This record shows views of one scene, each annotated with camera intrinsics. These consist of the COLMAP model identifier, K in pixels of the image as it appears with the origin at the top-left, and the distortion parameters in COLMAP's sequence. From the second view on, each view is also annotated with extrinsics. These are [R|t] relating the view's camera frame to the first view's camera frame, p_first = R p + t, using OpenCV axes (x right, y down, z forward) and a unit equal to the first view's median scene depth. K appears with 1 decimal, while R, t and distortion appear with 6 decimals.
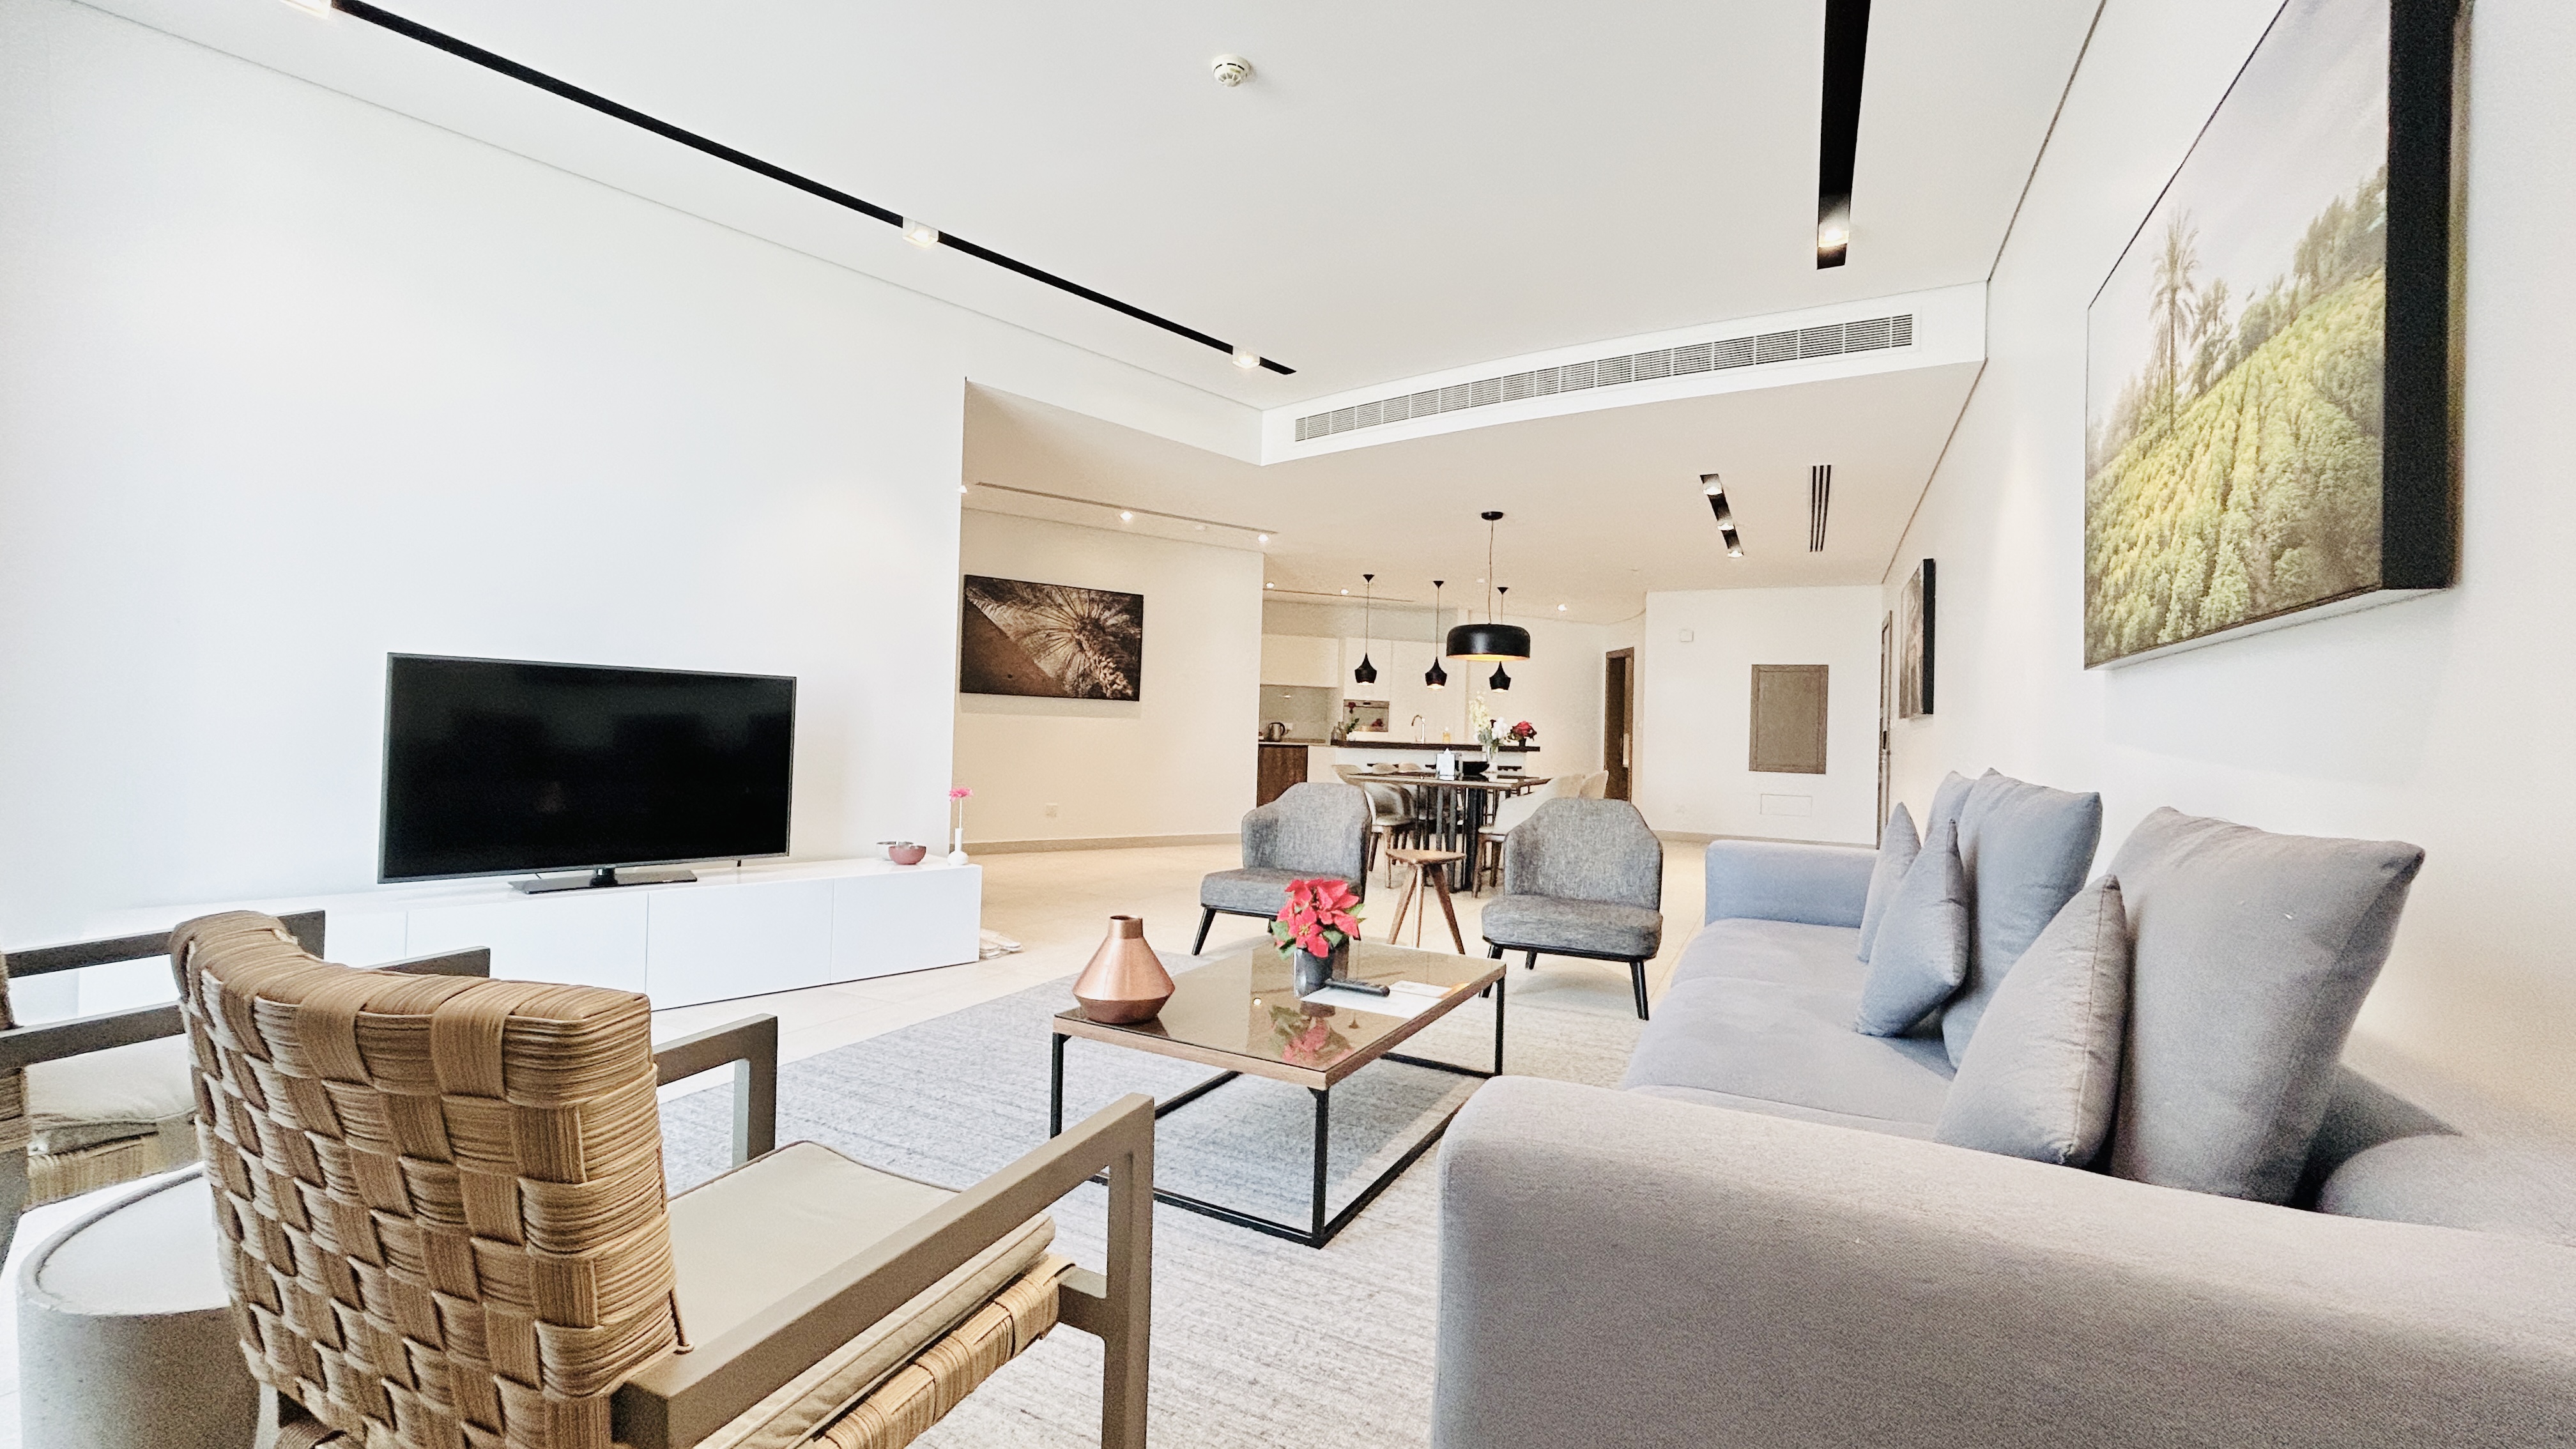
lens RADIAL K [[1039.5, 0, 1271.6], [0, 1039.5, 726.5], [0, 0, 1]] dist [0.010463, 0.000097]
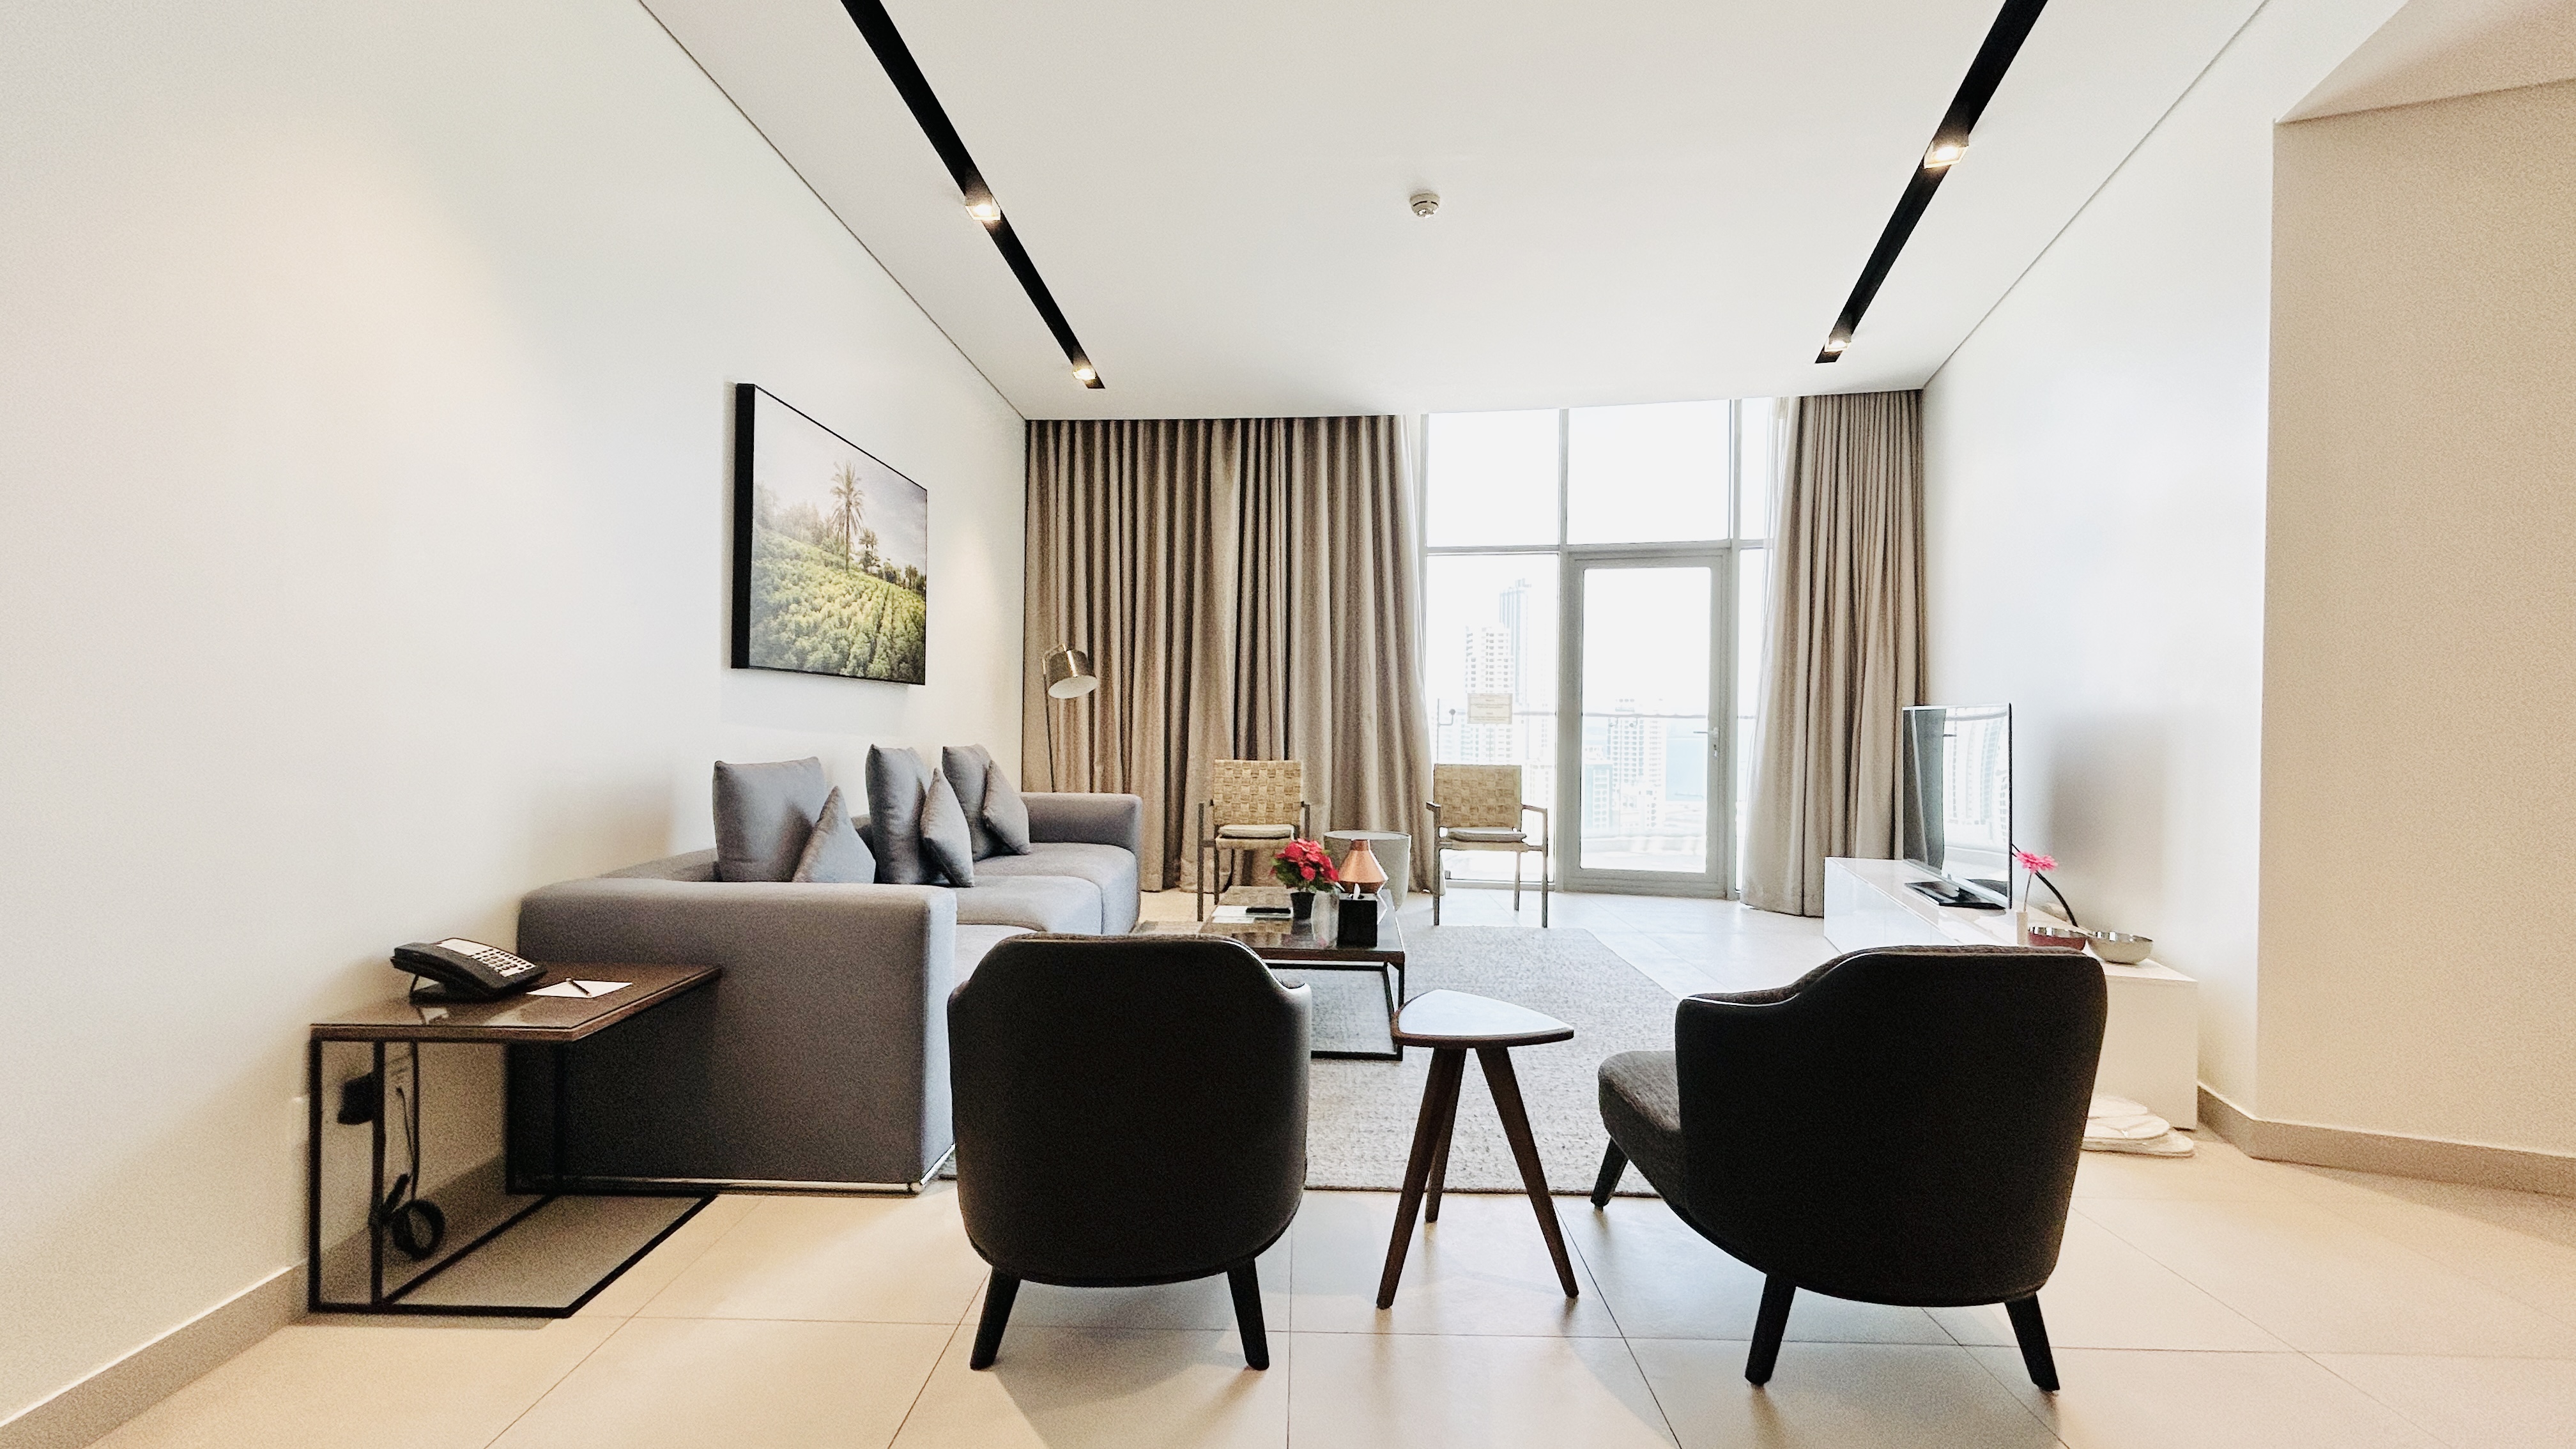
lens RADIAL K [[1039.5, 0, 1311.1], [0, 1039.5, 737.4], [0, 0, 1]] dist [0.010463, 0.000097]
pose [[-0.891617, -0.022565, -0.452228, 0.981987], [-0.019641, 0.999745, -0.011161, 0.028273], [0.452364, -0.001069, -0.891833, 3.078991]]
